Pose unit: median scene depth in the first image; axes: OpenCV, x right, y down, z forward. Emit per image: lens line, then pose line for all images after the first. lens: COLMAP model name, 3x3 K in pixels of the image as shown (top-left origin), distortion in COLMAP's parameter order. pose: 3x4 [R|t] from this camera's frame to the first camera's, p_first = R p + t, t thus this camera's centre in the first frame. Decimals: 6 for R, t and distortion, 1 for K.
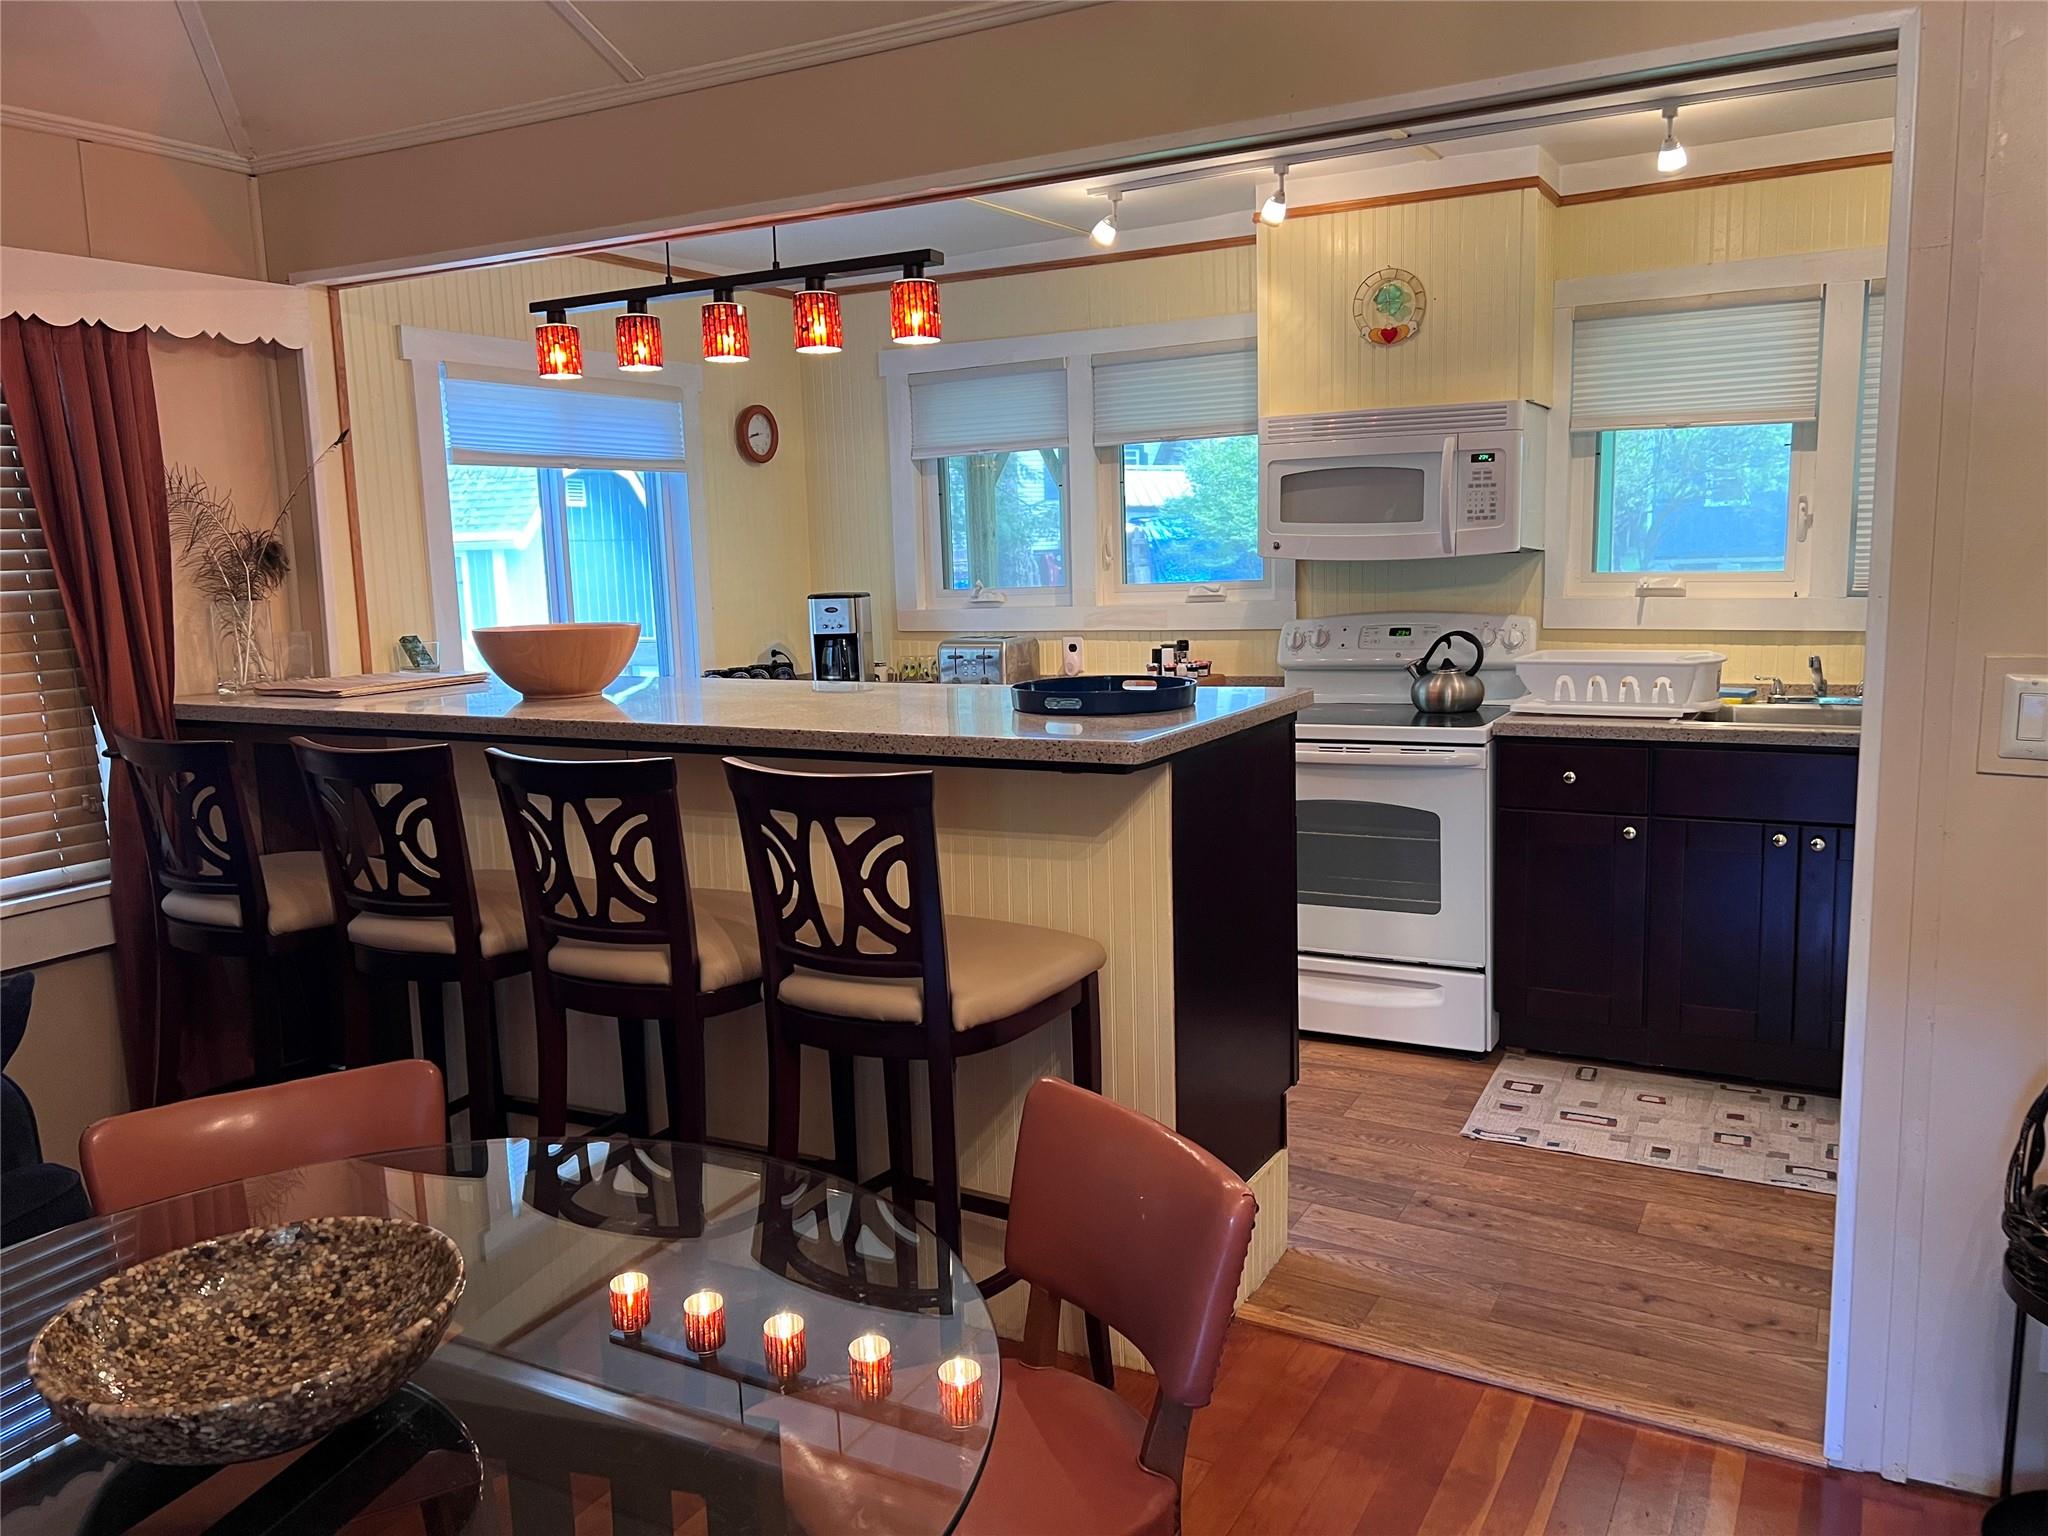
lens RADIAL K [[1544.1, 0, 1008.2], [0, 1544.1, 775.2], [0, 0, 1]] dist [0.055973, -0.062289]
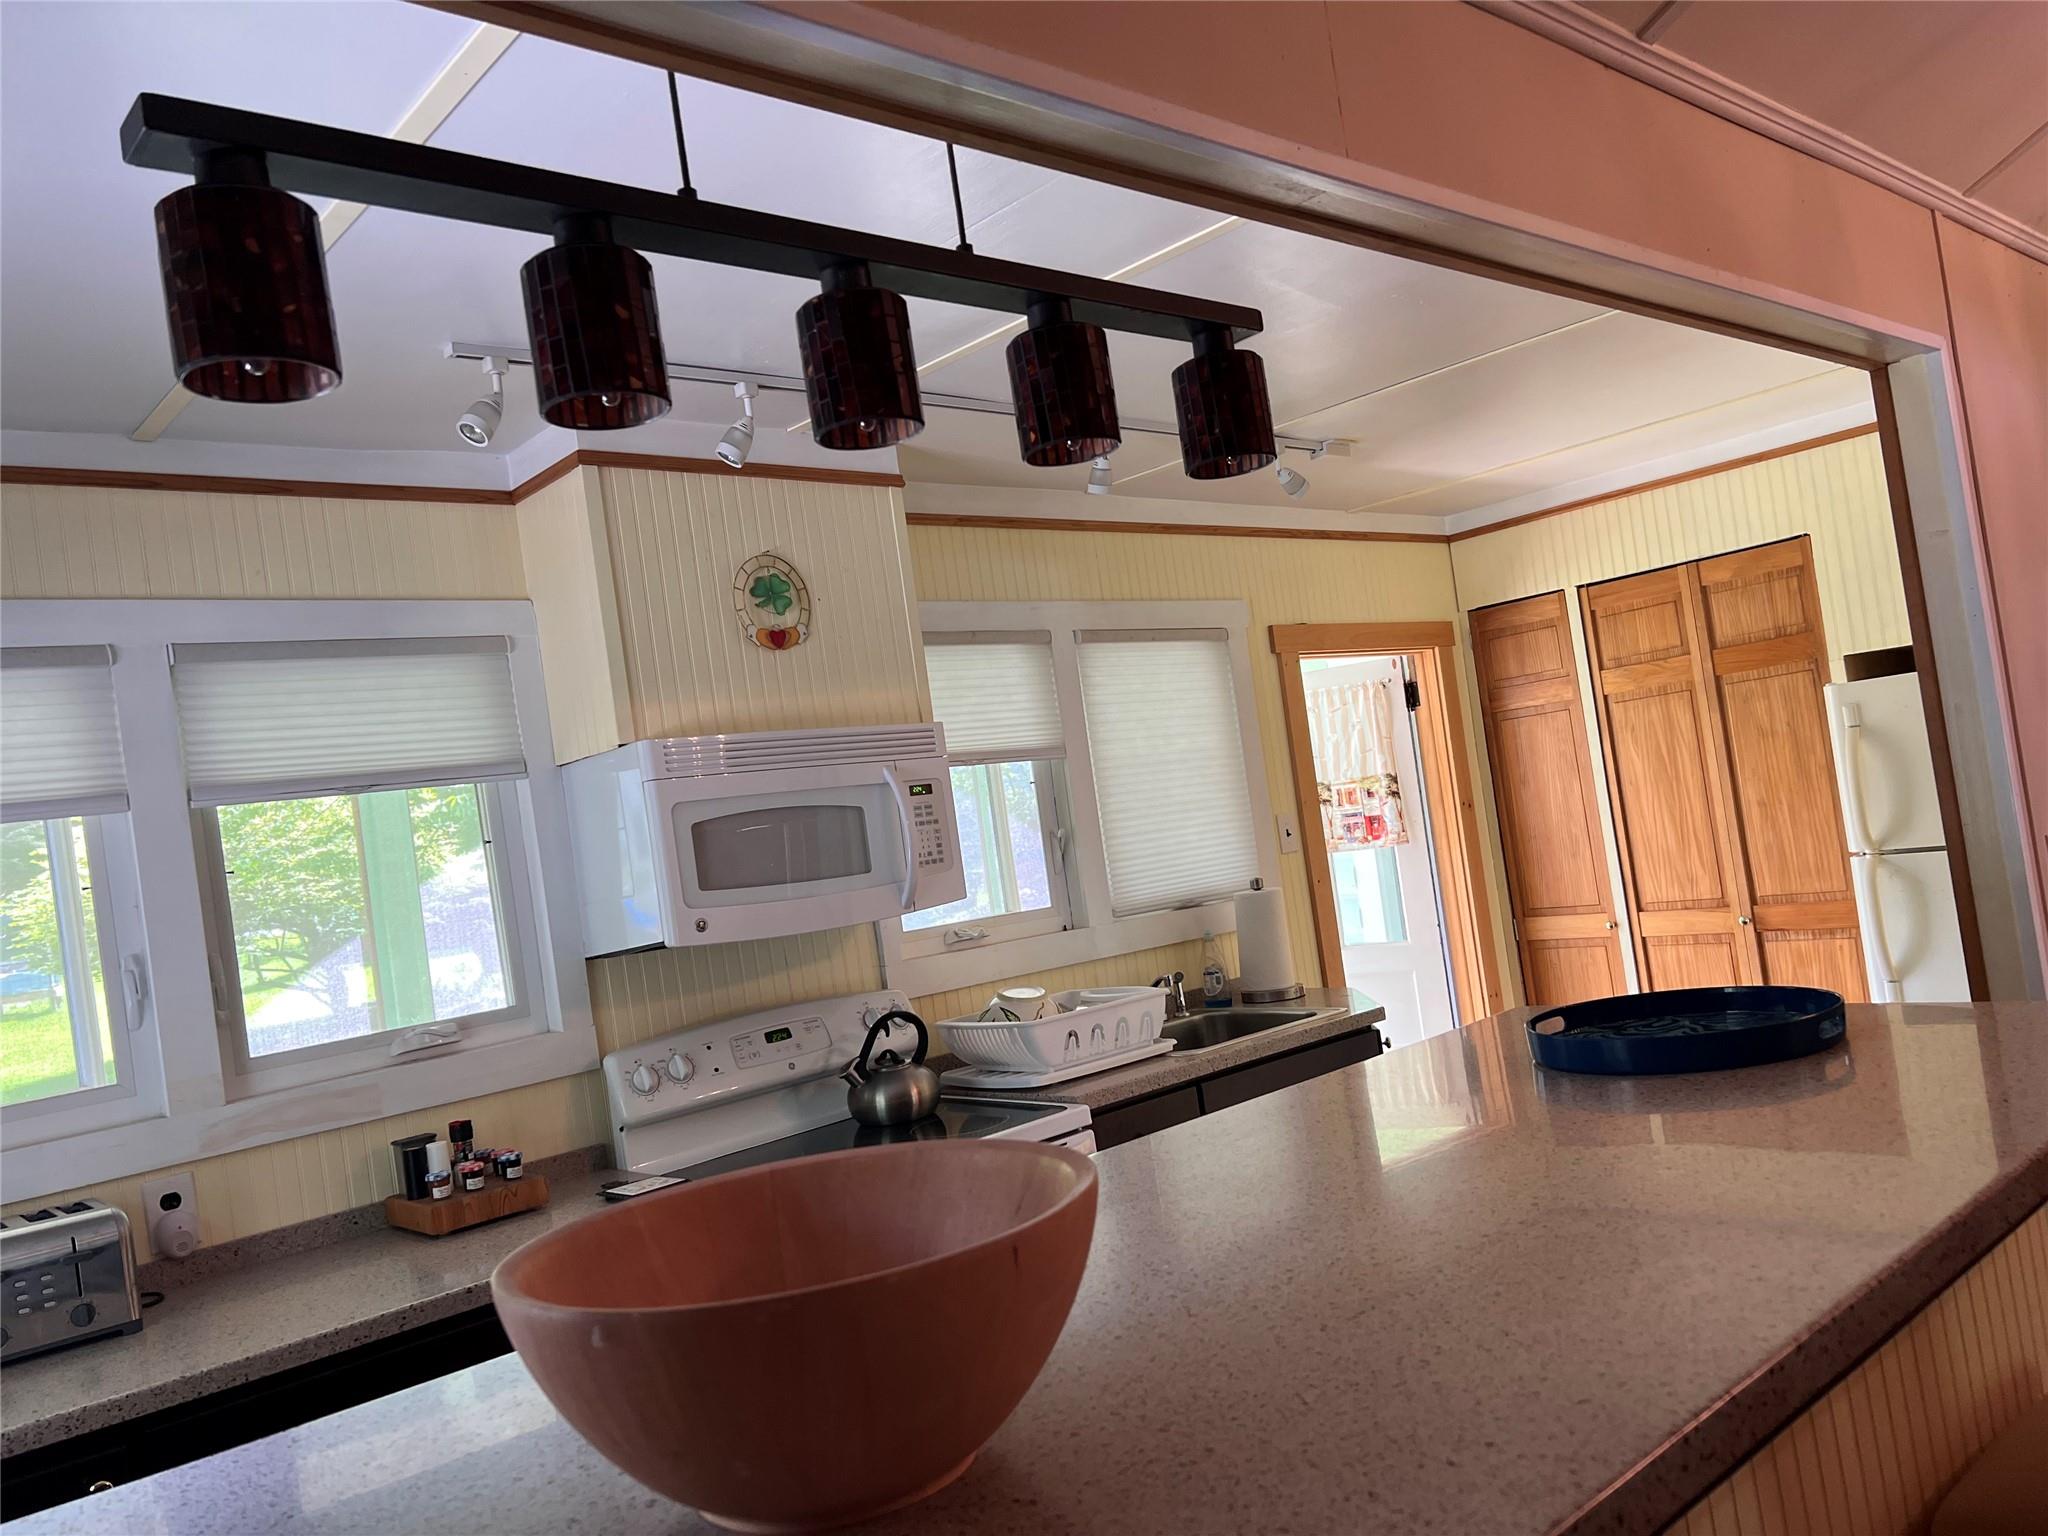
lens RADIAL K [[1544.1, 0, 1033.1], [0, 1544.1, 784.4], [0, 0, 1]] dist [0.055973, -0.062289]
pose [[0.325694, 0.015529, 0.945348, -0.486447], [0.266290, 0.957882, -0.107478, -0.116521], [-0.907201, 0.286742, 0.307842, 0.776513]]
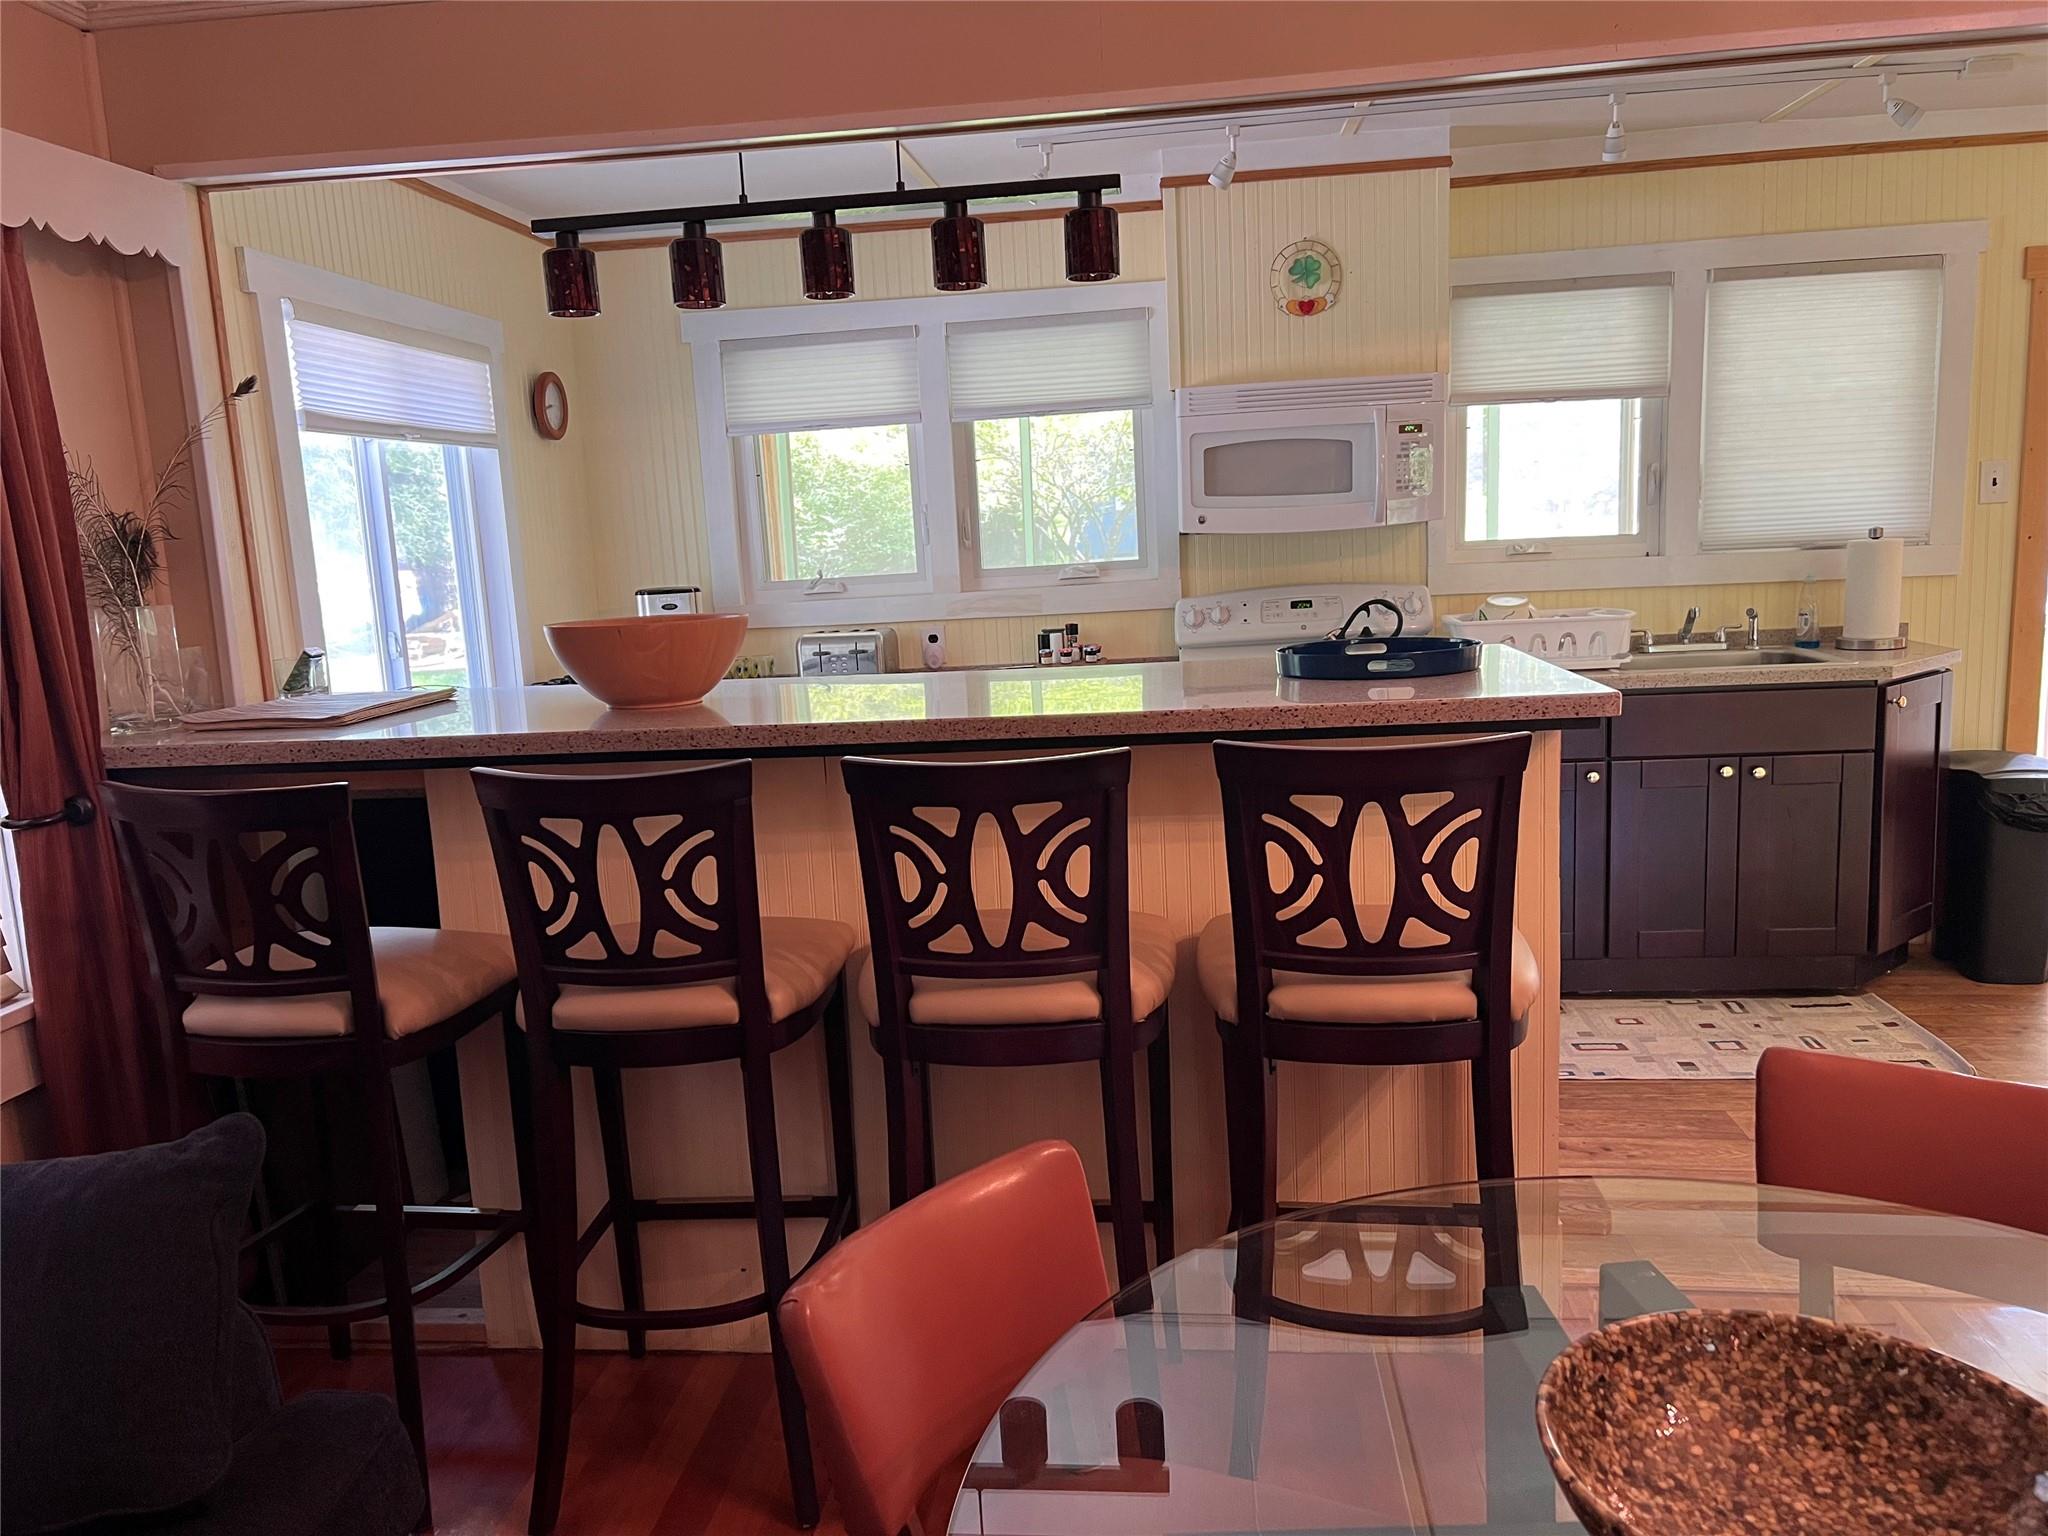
lens RADIAL K [[1544.1, 0, 989.8], [0, 1544.1, 801.7], [0, 0, 1]] dist [0.055973, -0.062289]
pose [[0.926293, -0.082411, 0.367682, -0.392039], [0.079132, 0.996575, 0.024013, -0.005033], [-0.368402, 0.006853, 0.929641, 0.162632]]
